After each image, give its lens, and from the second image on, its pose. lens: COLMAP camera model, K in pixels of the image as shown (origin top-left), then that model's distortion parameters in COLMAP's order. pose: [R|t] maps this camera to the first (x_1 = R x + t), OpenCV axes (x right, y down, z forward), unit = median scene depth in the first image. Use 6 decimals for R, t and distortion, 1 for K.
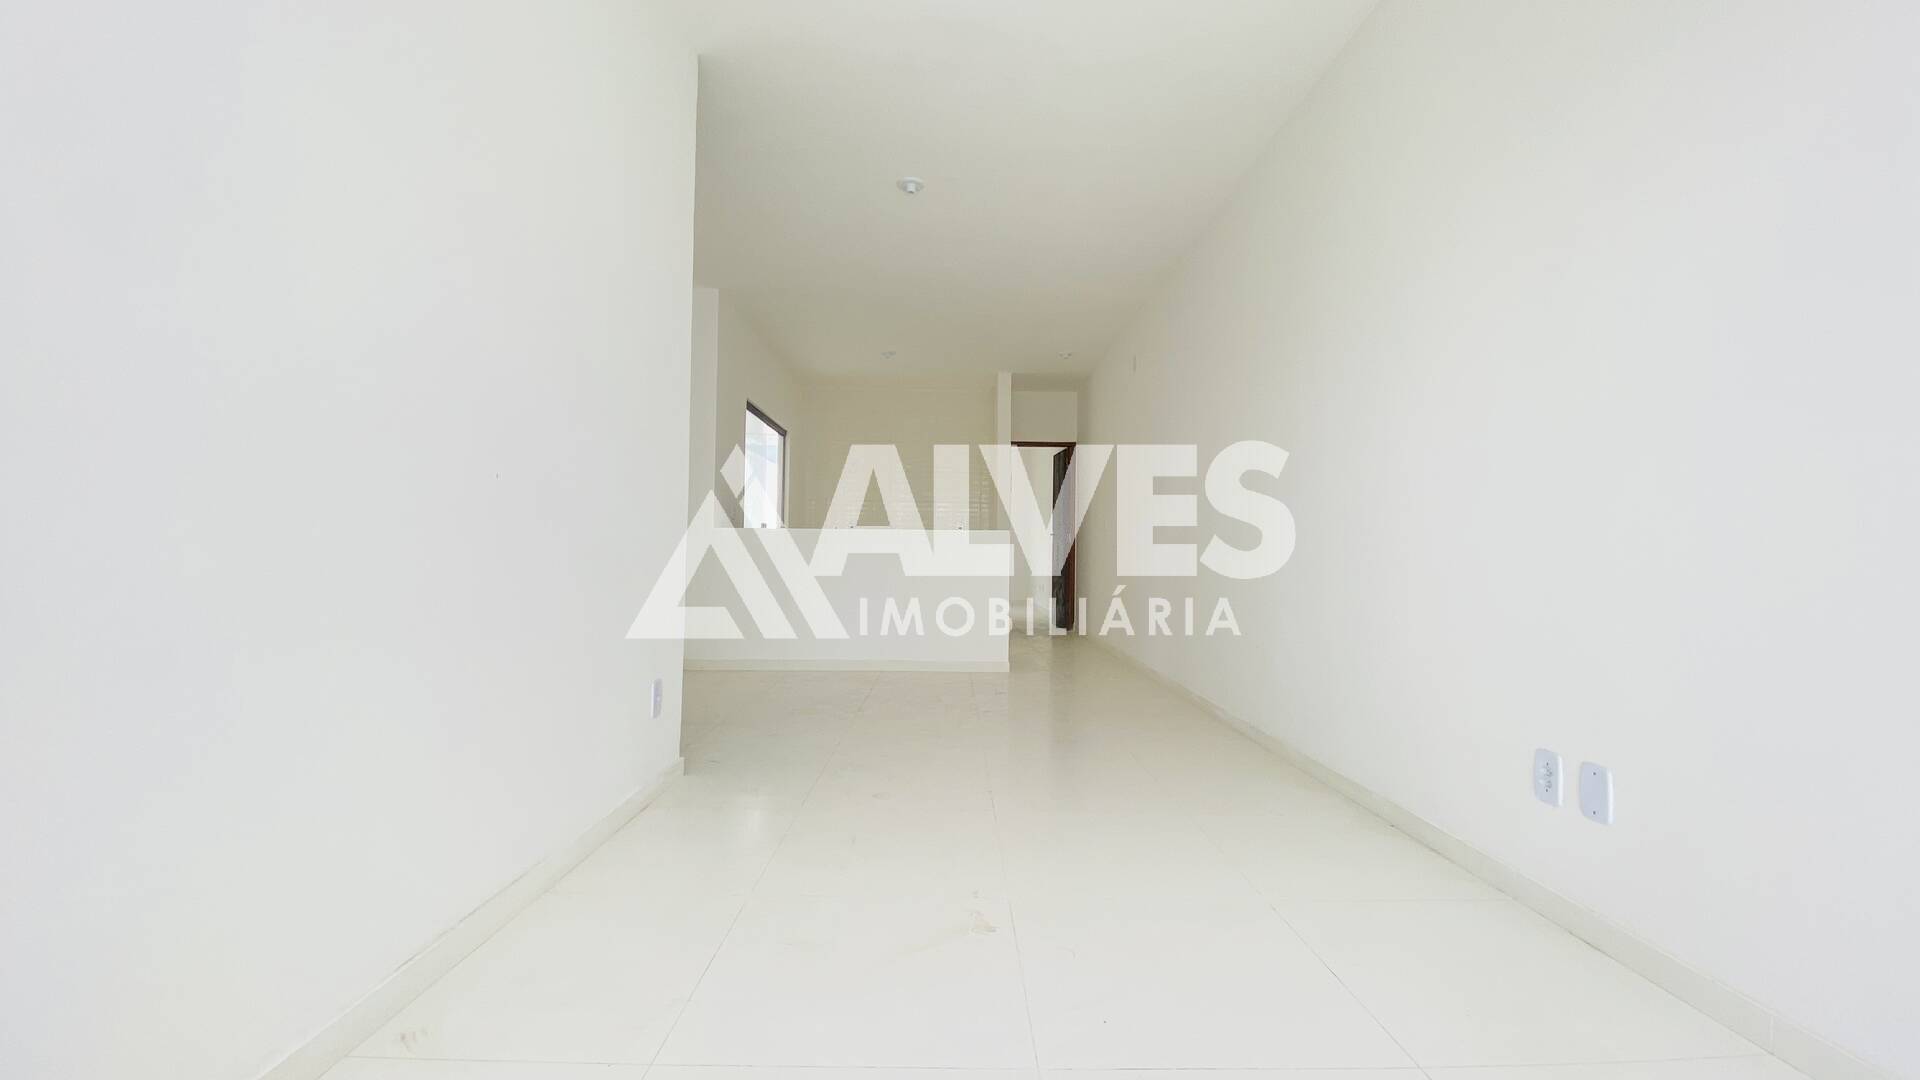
lens RADIAL K [[835.2, 0, 959.5], [0, 835.2, 533.6], [0, 0, 1]] dist [0.025835, -0.031015]
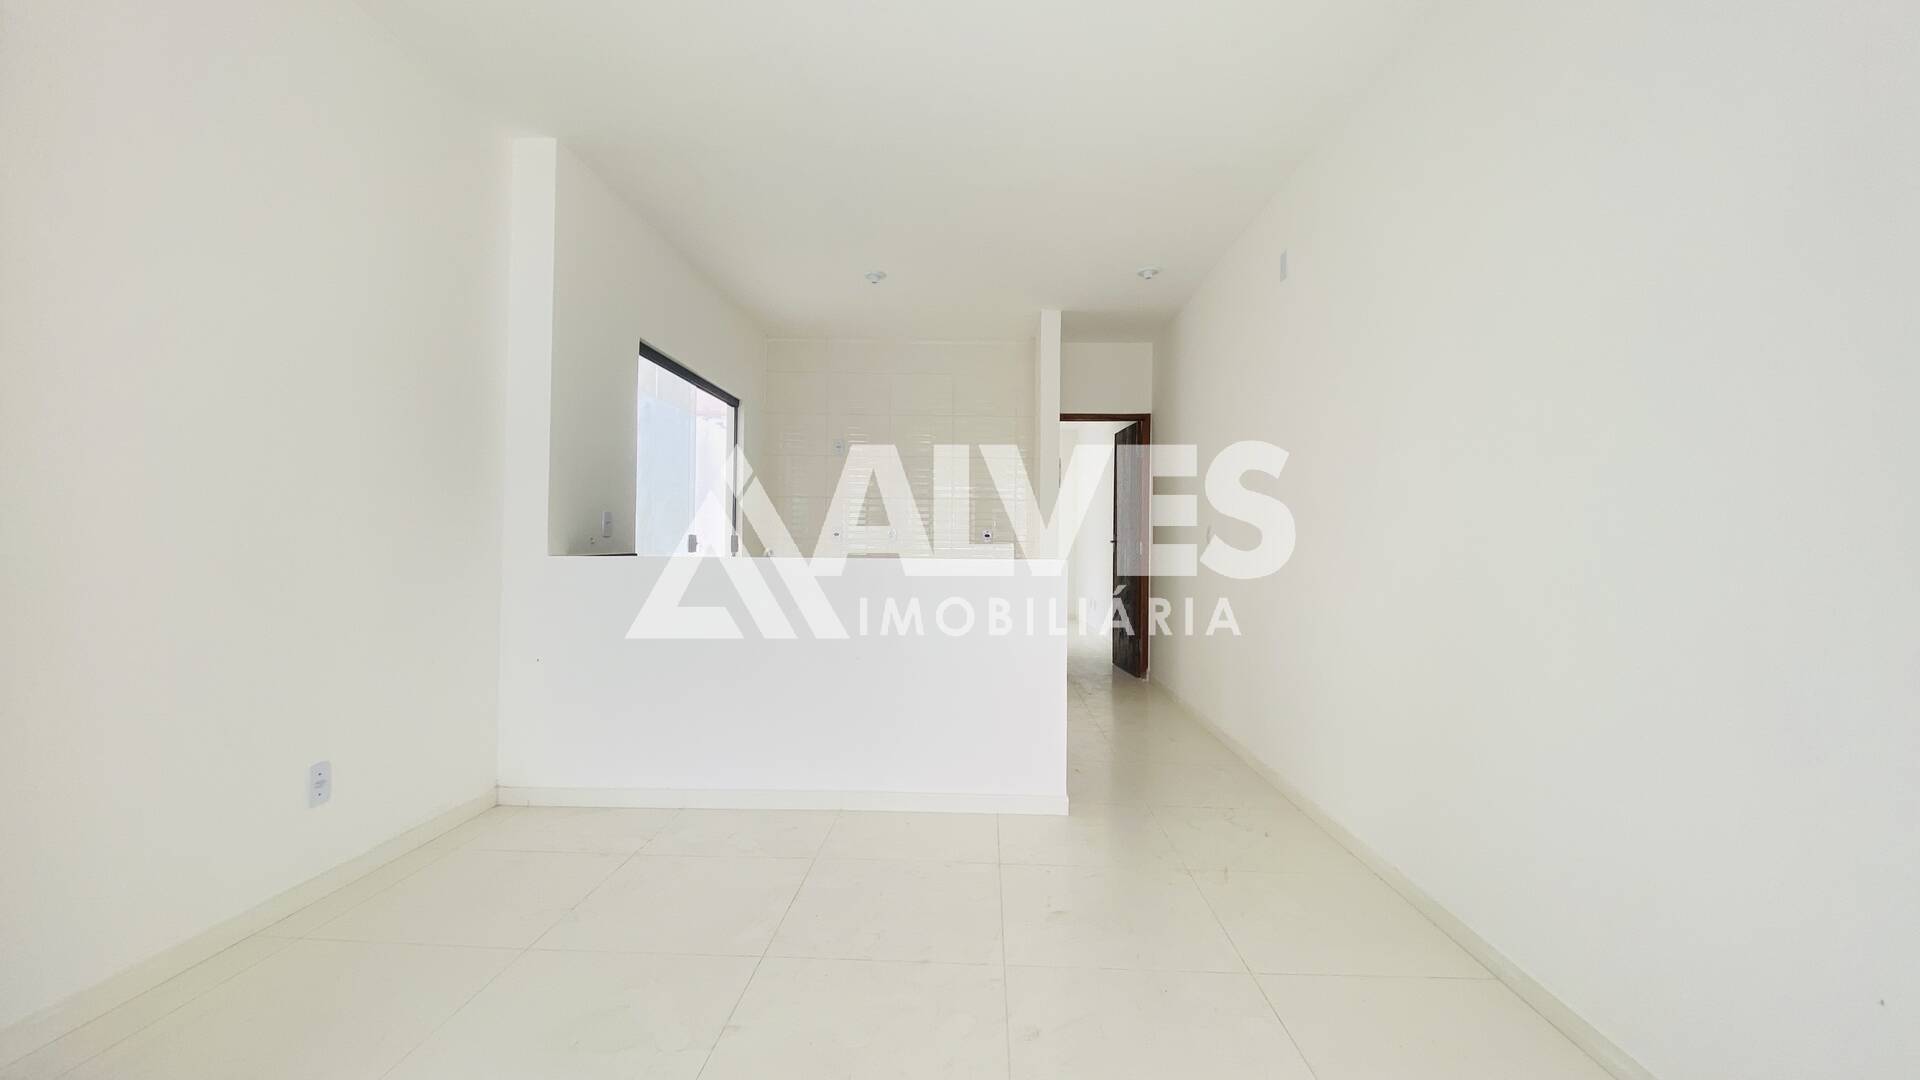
lens RADIAL K [[835.2, 0, 959.5], [0, 835.2, 533.6], [0, 0, 1]] dist [0.025835, -0.031015]
pose [[0.999998, -0.001775, -0.000043, -0.018132], [0.001775, 0.999998, -0.000424, -0.014849], [0.000044, 0.000424, 1.000000, 0.311167]]
